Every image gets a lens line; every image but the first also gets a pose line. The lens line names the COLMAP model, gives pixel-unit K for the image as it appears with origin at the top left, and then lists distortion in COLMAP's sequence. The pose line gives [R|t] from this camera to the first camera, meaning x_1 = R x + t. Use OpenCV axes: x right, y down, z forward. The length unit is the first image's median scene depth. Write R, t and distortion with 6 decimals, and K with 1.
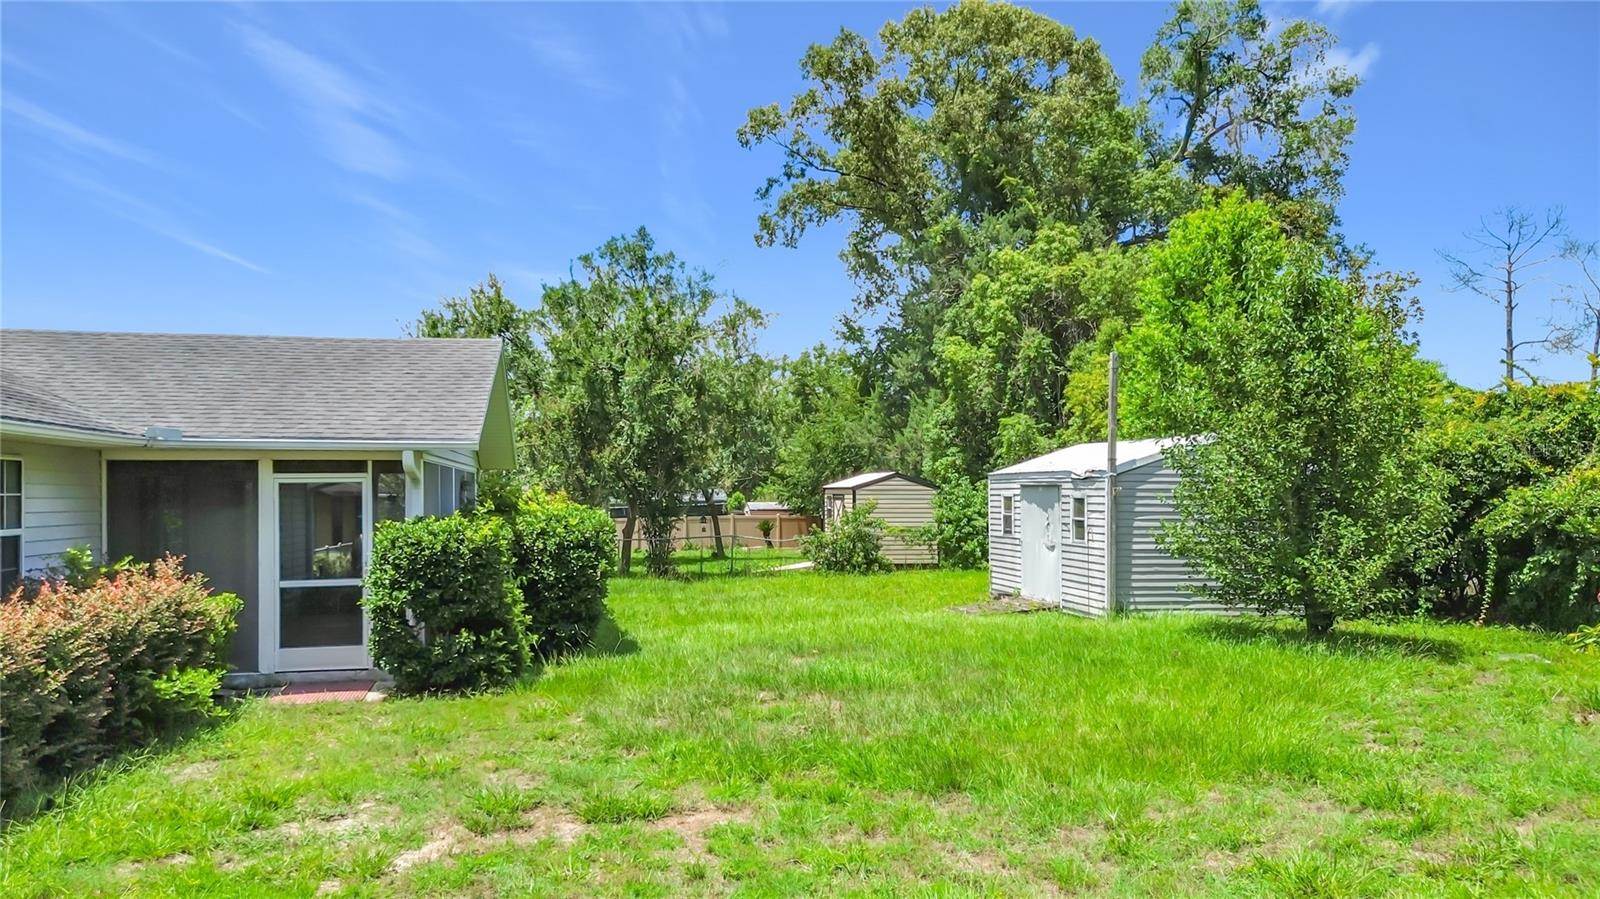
lens RADIAL K [[1147.7, 0, 777.4], [0, 1147.7, 484.2], [0, 0, 1]] dist [0.047236, -0.003427]
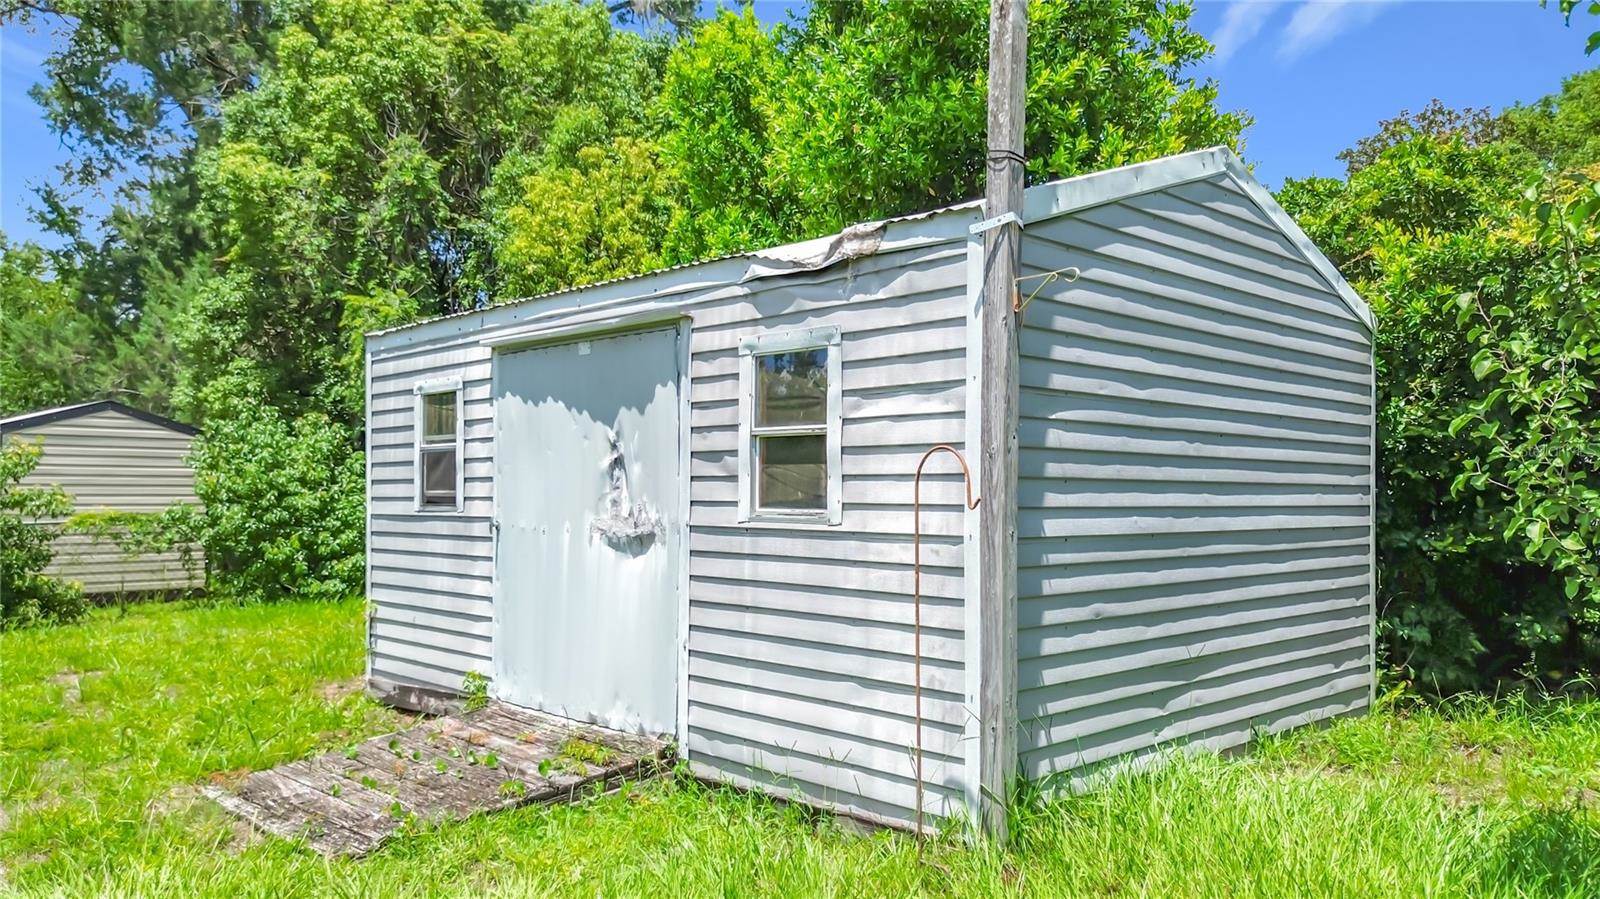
lens RADIAL K [[1147.7, 0, 777.4], [0, 1147.7, 484.2], [0, 0, 1]] dist [0.047236, -0.003427]
pose [[0.829644, 0.005949, 0.558261, 0.074738], [-0.005102, 0.999982, -0.003073, 0.028882], [-0.558270, -0.000299, 0.829660, 0.519416]]
